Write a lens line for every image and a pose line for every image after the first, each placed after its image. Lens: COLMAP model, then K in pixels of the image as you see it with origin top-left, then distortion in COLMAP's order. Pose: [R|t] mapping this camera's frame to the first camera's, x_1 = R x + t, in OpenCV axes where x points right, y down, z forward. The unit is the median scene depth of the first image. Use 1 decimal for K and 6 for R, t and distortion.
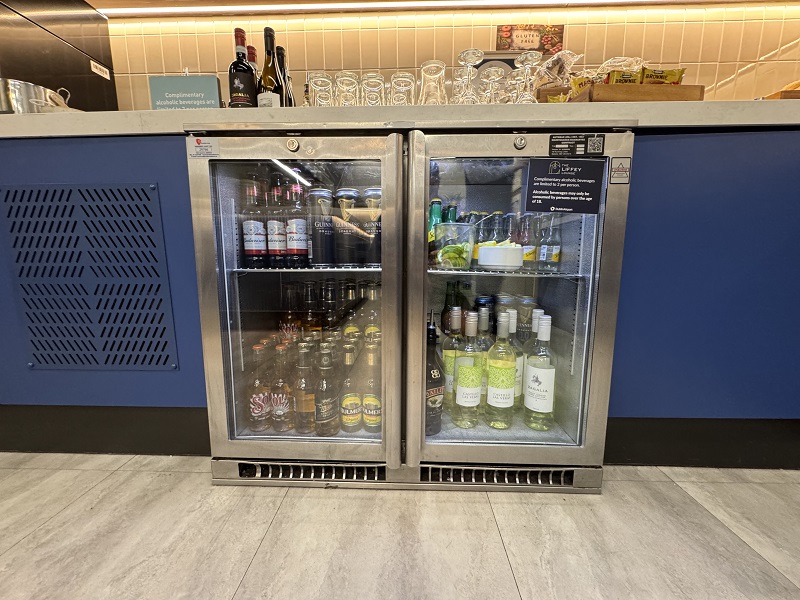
lens RADIAL K [[322.3, 0, 400.0], [0, 322.3, 300.0], [0, 0, 1]] dist [-0.000091, 0.000050]
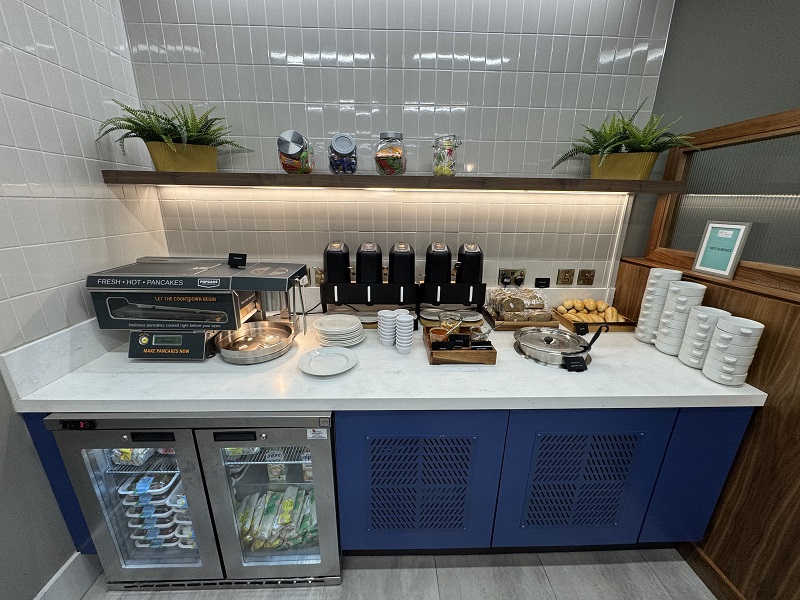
lens RADIAL K [[328.1, 0, 400.0], [0, 328.1, 300.0], [0, 0, 1]] dist [0.000855, 0.000052]
pose [[0.998480, -0.004344, 0.054938, -1.133874], [-0.004542, 0.987010, 0.160593, -1.173510], [-0.054922, -0.160599, 0.985491, -0.381726]]
